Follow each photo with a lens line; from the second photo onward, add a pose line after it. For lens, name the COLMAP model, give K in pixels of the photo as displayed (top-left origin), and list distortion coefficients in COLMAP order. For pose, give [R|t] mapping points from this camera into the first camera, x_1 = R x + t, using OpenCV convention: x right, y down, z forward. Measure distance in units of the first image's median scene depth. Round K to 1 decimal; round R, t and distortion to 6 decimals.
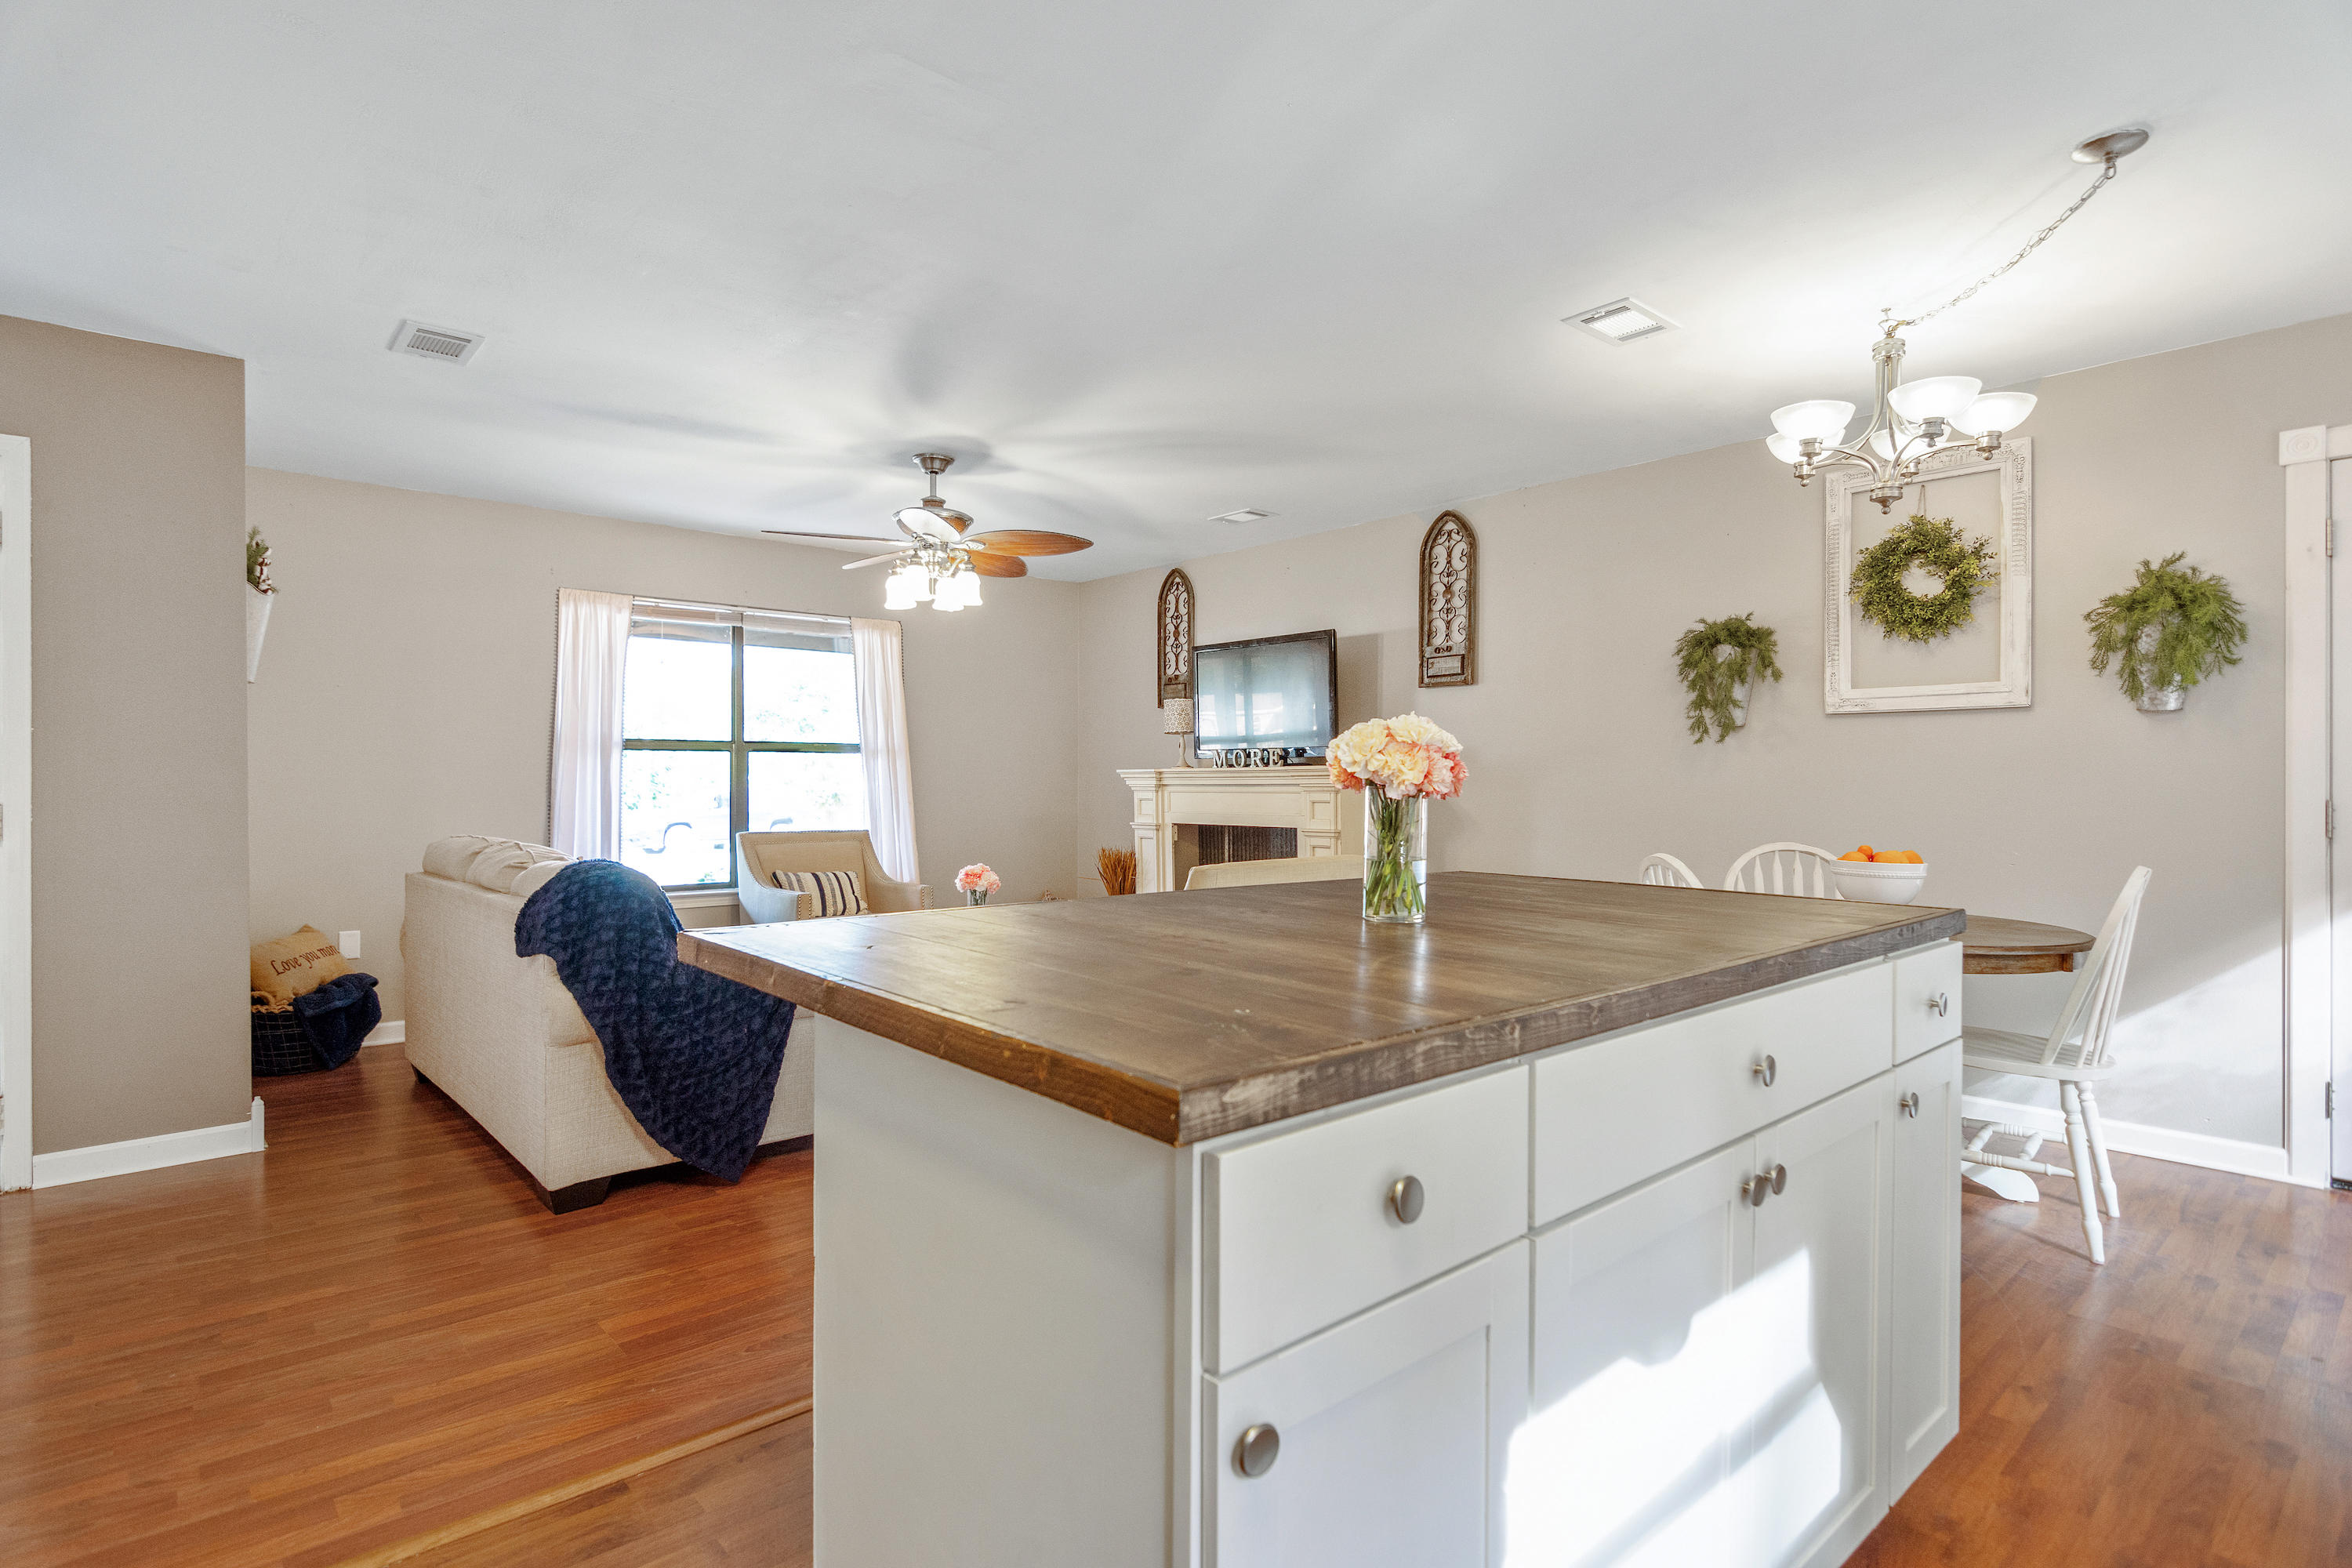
lens RADIAL K [[1147.9, 0, 1177.0], [0, 1147.9, 780.5], [0, 0, 1]] dist [-0.005319, -0.000028]
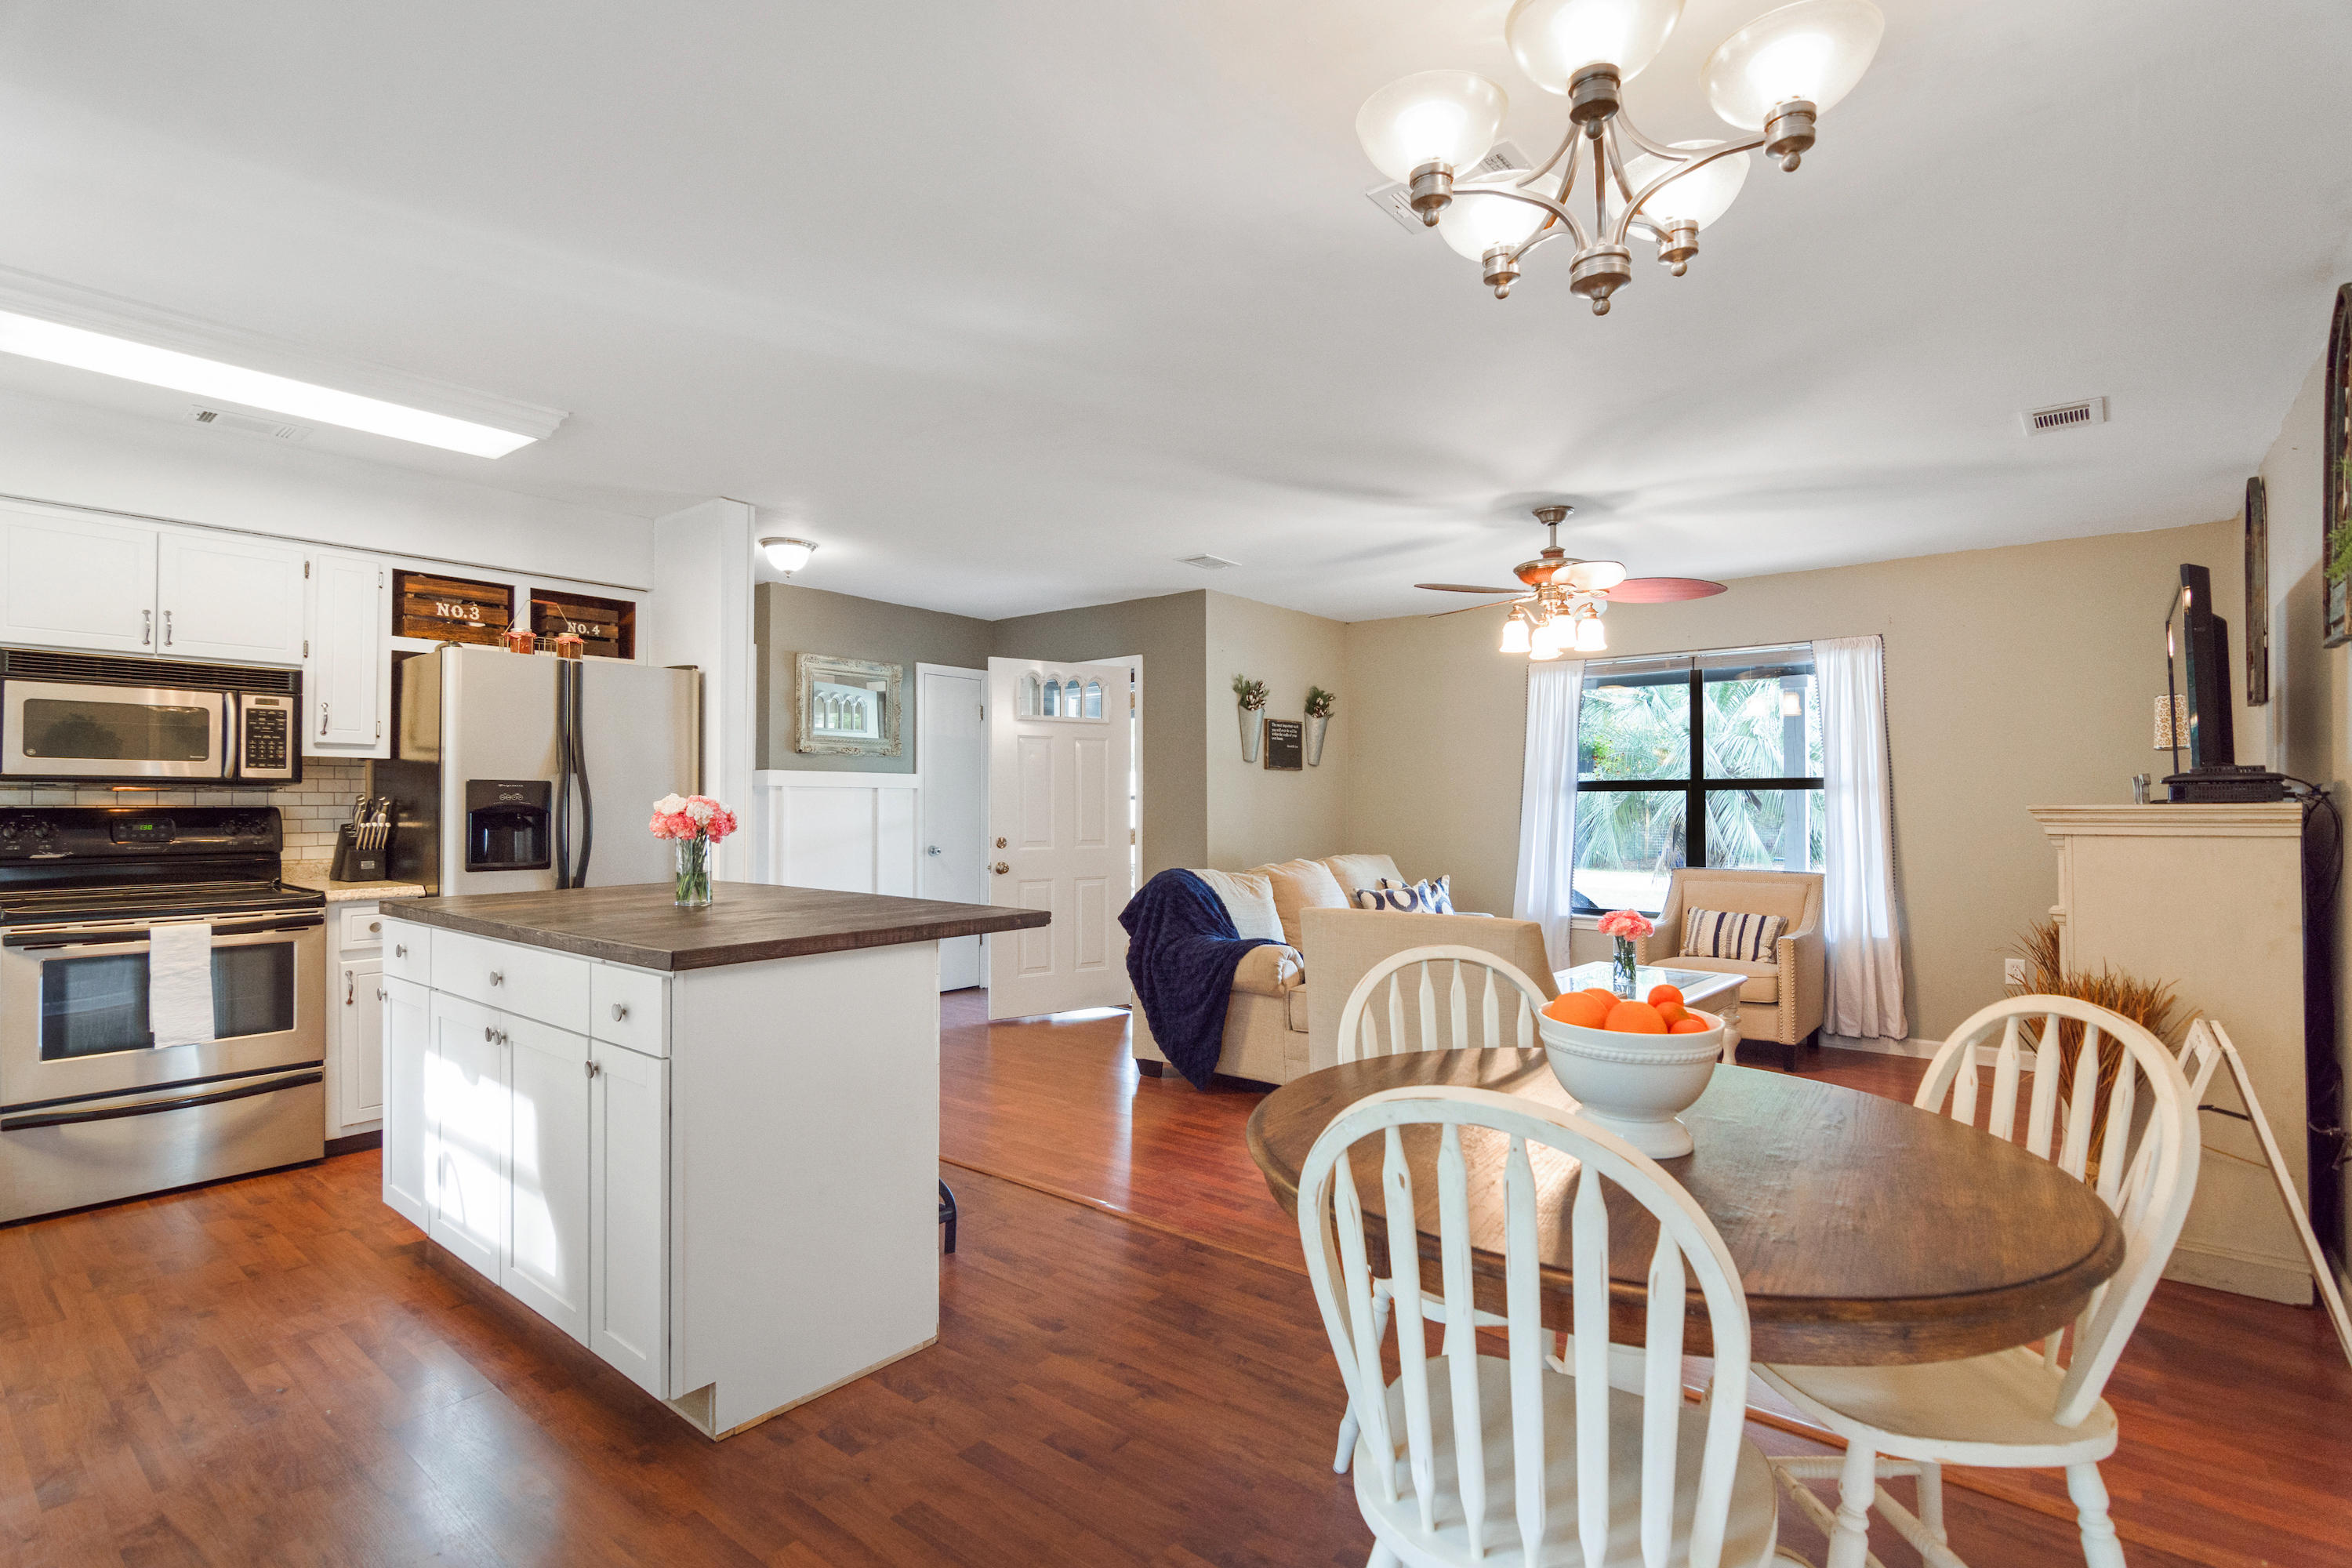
lens RADIAL K [[1134.2, 0, 1203.7], [0, 1134.2, 789.3], [0, 0, 1]] dist [0.000610, 0.001080]
pose [[0.173843, -0.017269, -0.984622, 0.624674], [0.002555, 0.999851, -0.017085, -0.010516], [0.984770, 0.000455, 0.173862, 0.431046]]
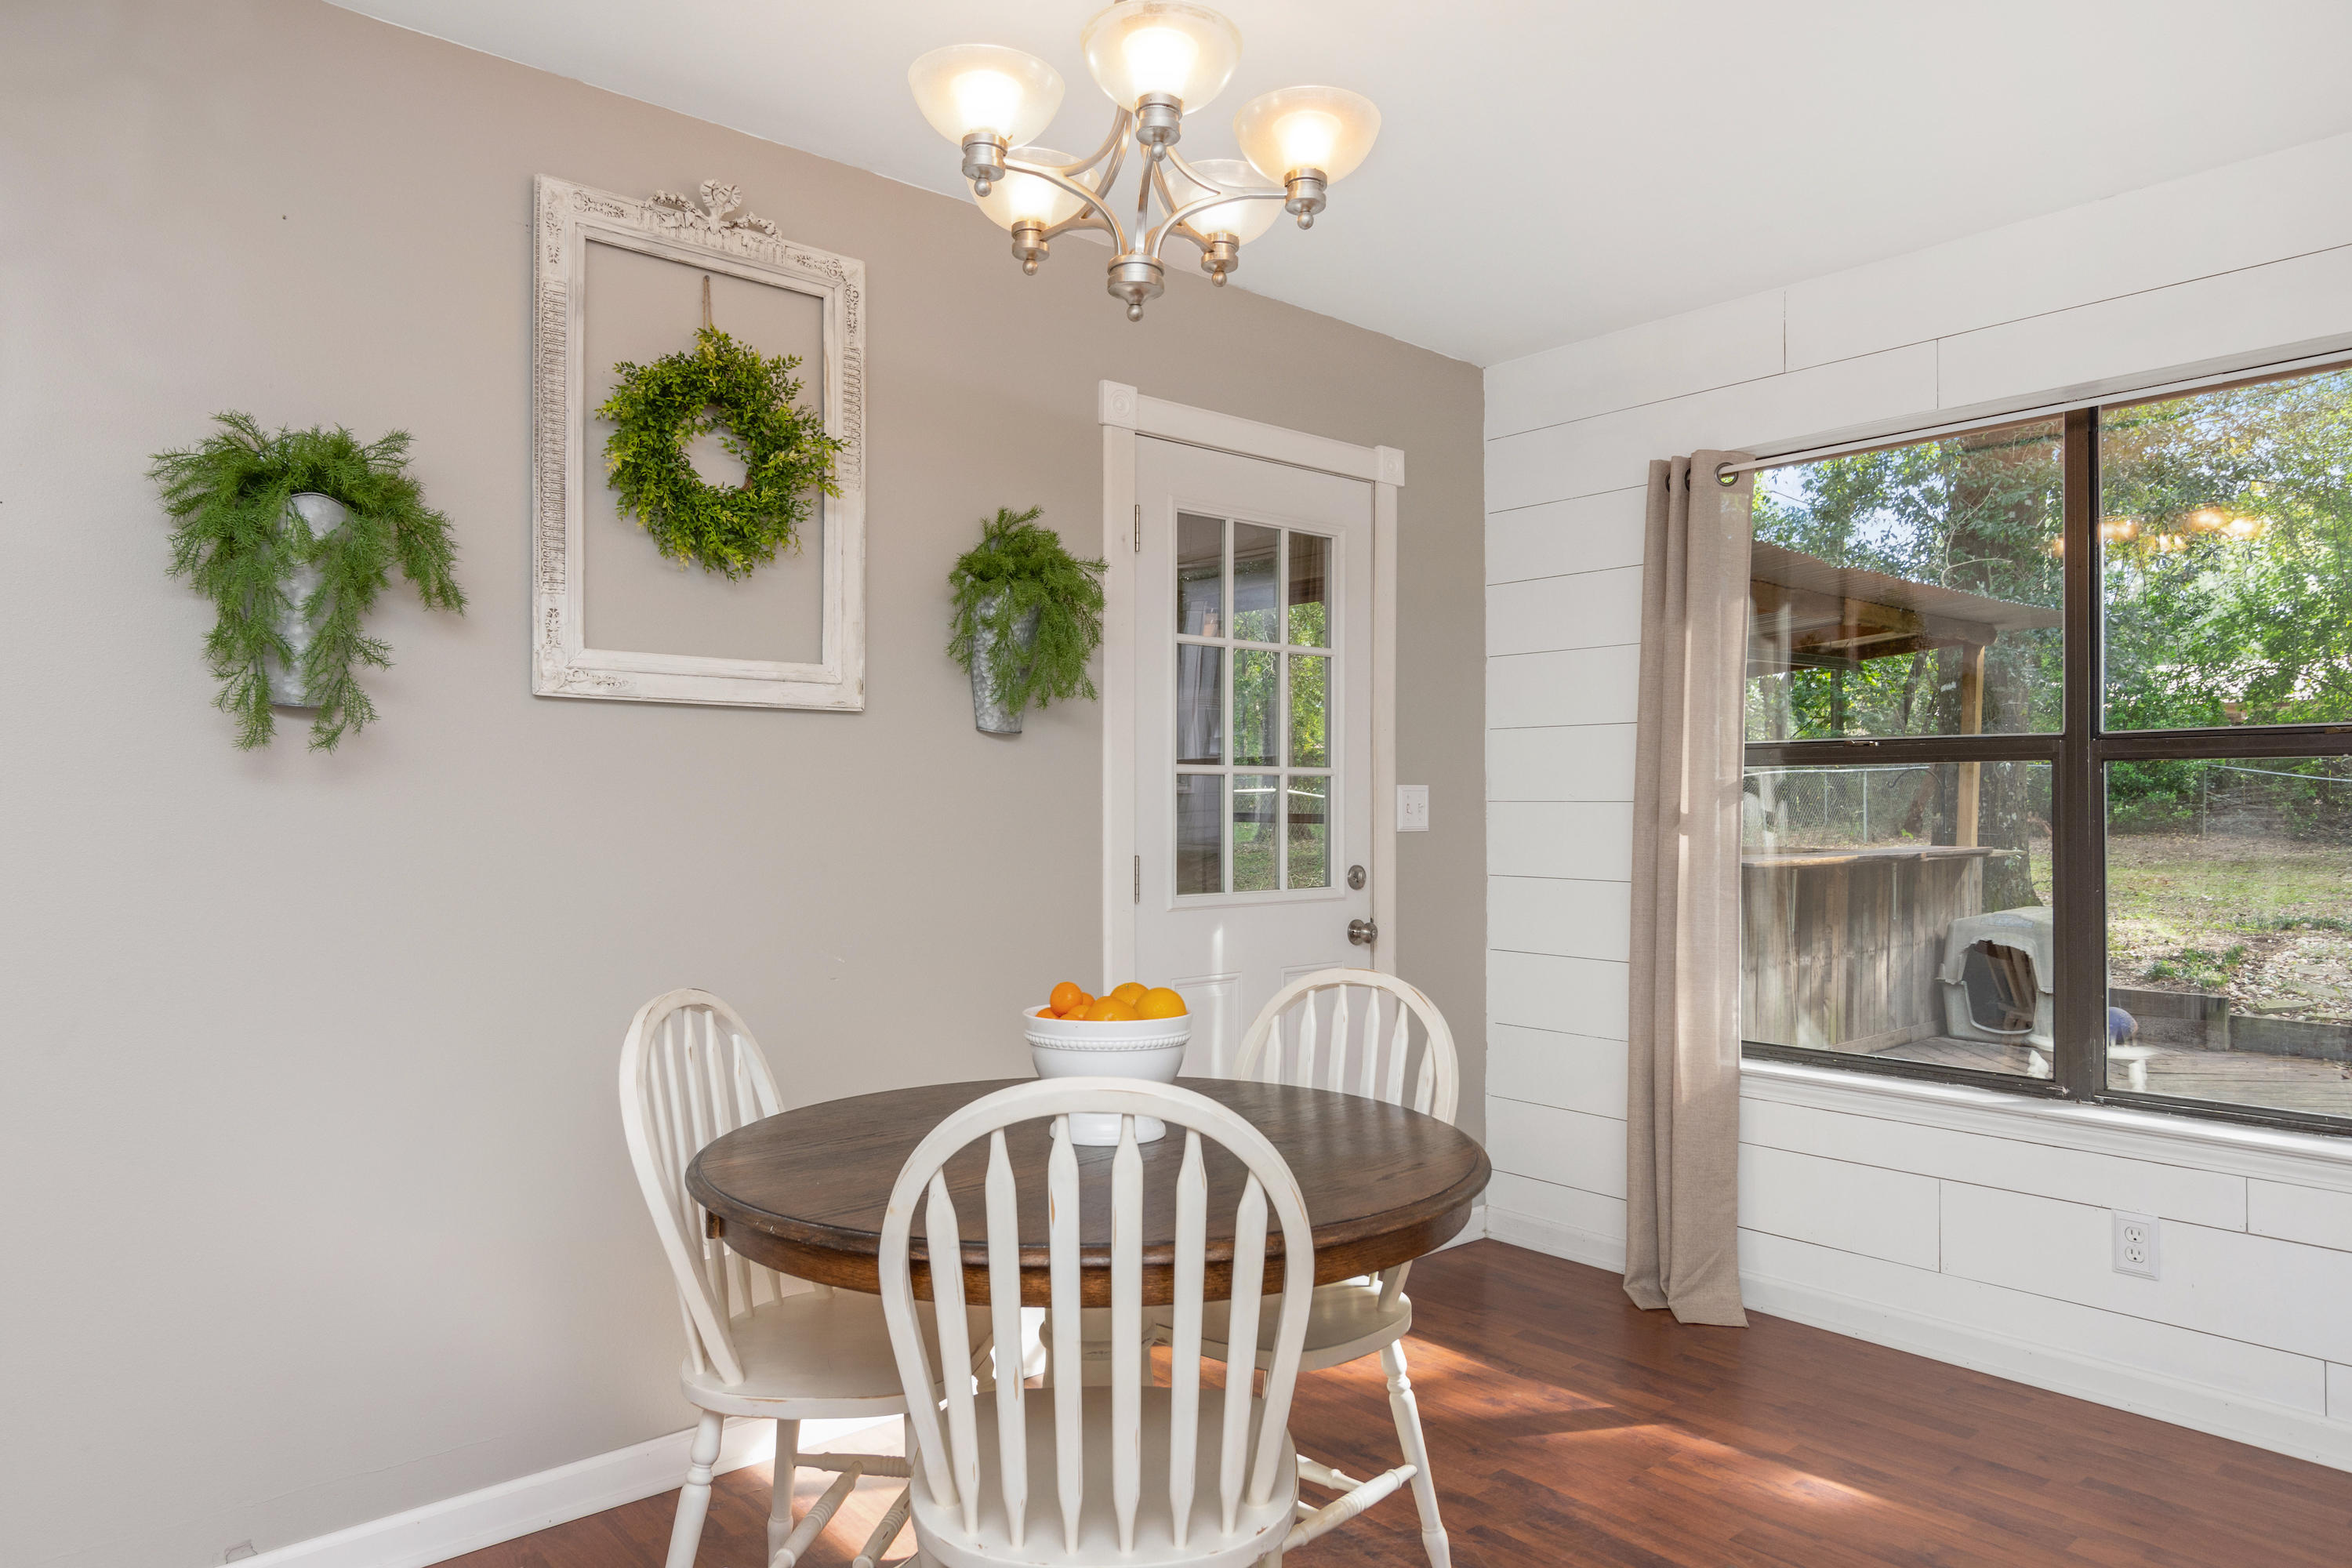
lens RADIAL K [[1450.3, 0, 1183.4], [0, 1450.3, 789.2], [0, 0, 1]] dist [-0.002421, -0.003234]
pose [[0.028318, 0.006660, 0.999577, -0.004691], [-0.004724, 0.999968, -0.006528, -0.014091], [-0.999588, -0.004537, 0.028349, 0.554969]]
